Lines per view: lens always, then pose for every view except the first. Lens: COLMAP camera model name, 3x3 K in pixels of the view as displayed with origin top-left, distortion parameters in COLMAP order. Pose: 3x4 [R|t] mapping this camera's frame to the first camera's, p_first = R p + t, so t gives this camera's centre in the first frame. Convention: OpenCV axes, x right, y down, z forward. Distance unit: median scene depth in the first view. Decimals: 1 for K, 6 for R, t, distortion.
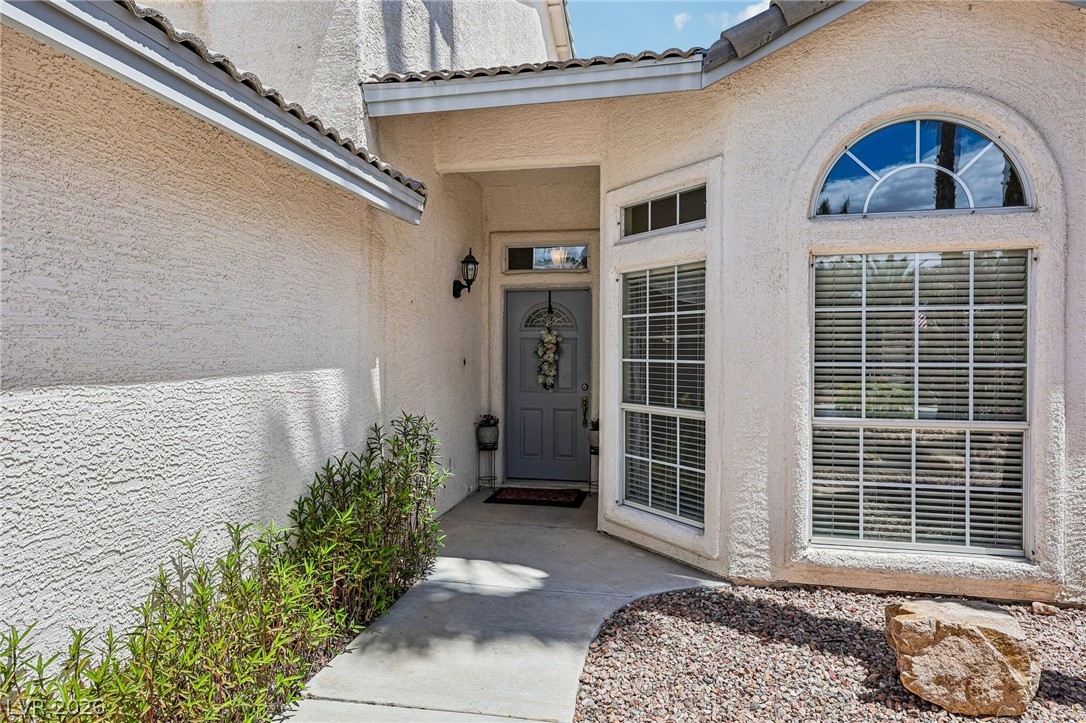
lens RADIAL K [[666.4, 0, 522.8], [0, 666.4, 353.6], [0, 0, 1]] dist [0.023119, -0.001027]
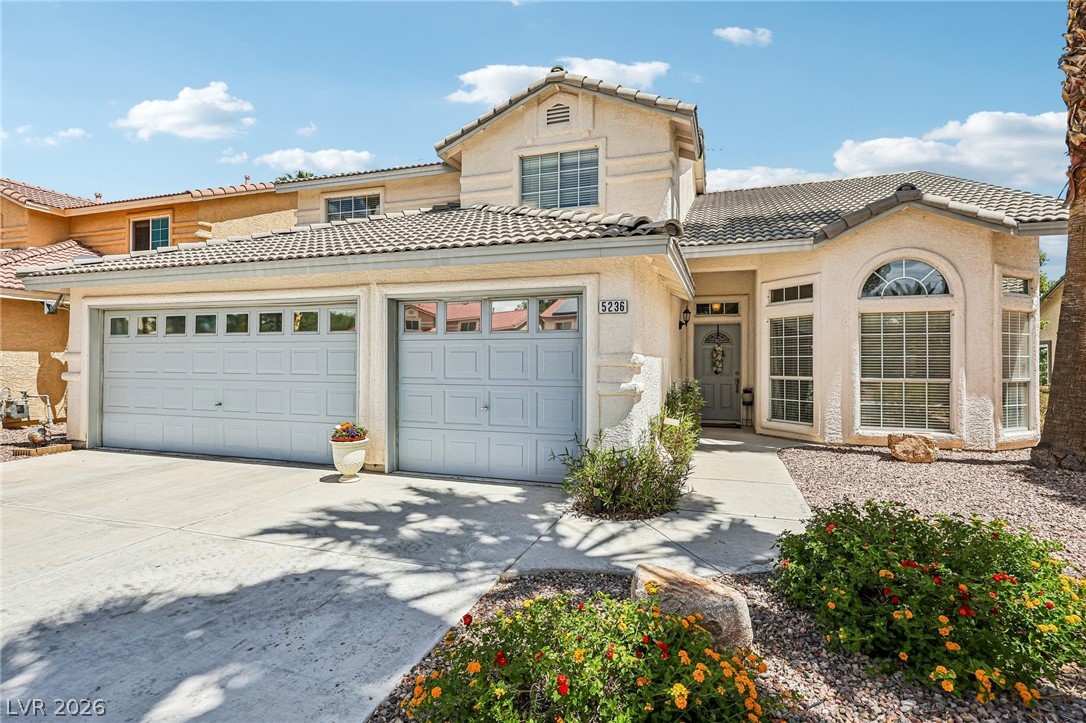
lens RADIAL K [[547.0, 0, 521.9], [0, 547.0, 356.8], [0, 0, 1]] dist [0.005040, 0.000060]
pose [[0.990452, 0.000628, -0.137860, -0.491392], [-0.003335, 0.999806, -0.019405, 0.055315], [0.137821, 0.019680, 0.990262, -1.100188]]
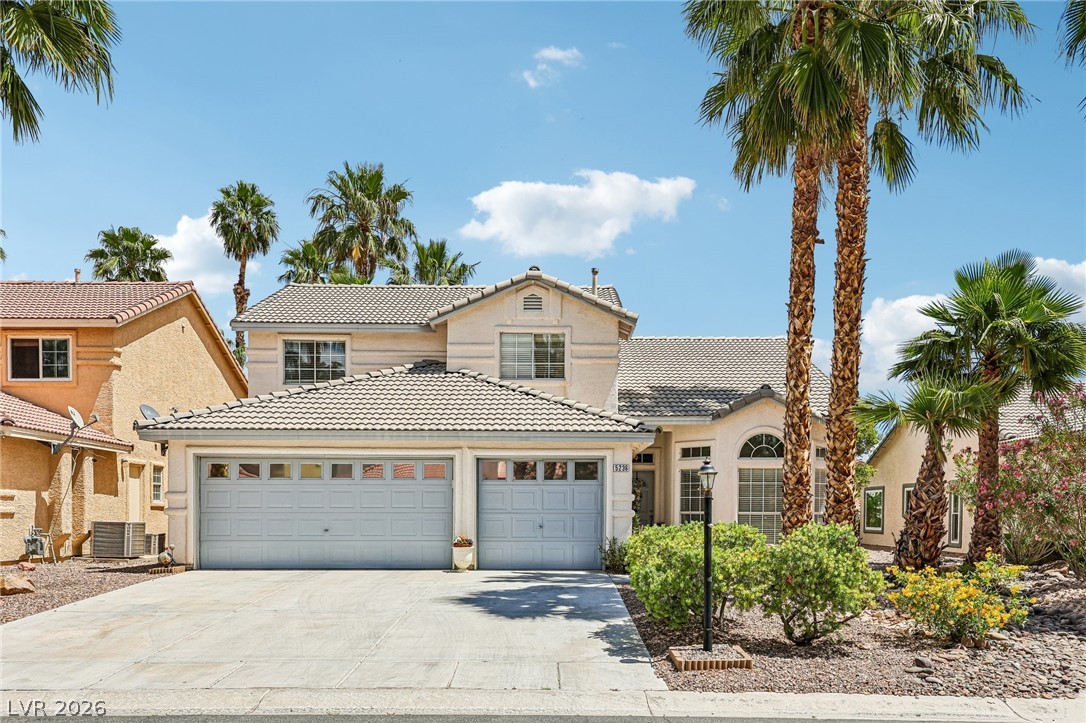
lens RADIAL K [[933.0, 0, 549.2], [0, 933.0, 587.6], [0, 0, 1]] dist [-0.003399, 0.007276]
pose [[0.975823, -0.017378, 0.217870, -1.601713], [0.001919, 0.997477, 0.070969, 0.135362], [-0.218554, -0.068836, 0.973394, -3.570293]]
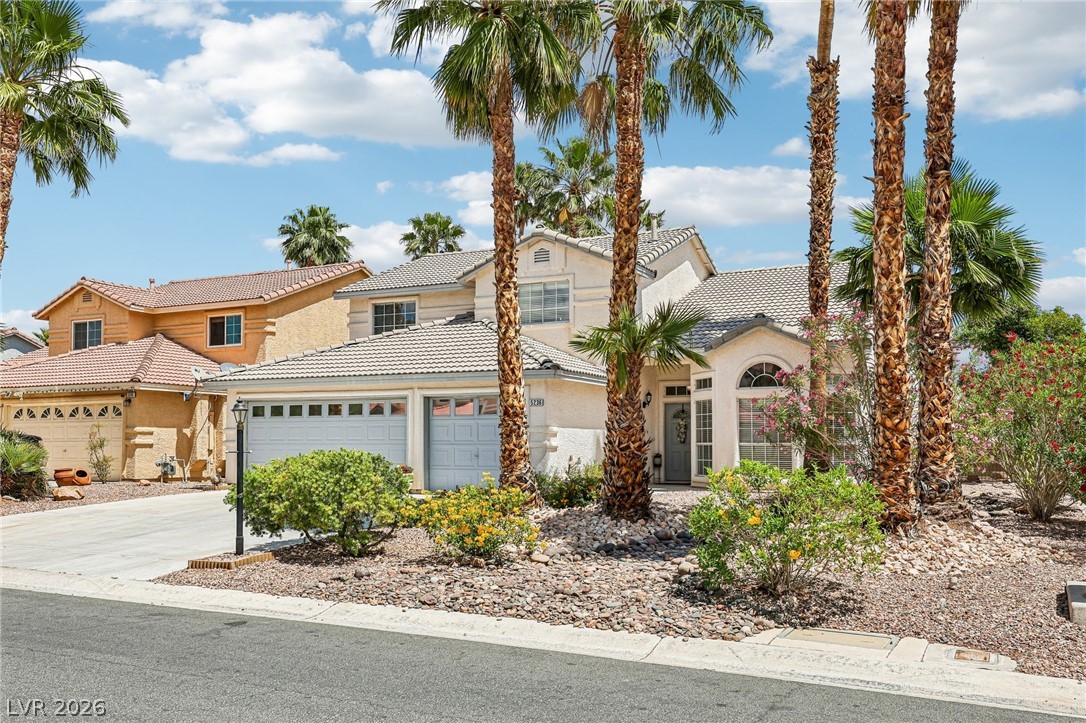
lens RADIAL K [[933.0, 0, 506.6], [0, 933.0, 385.6], [0, 0, 1]] dist [-0.003399, 0.007276]
pose [[0.961792, -0.017531, -0.273219, 0.557119], [-0.002973, 0.997220, -0.074450, 0.153189], [0.273765, 0.072417, 0.959066, -3.893488]]
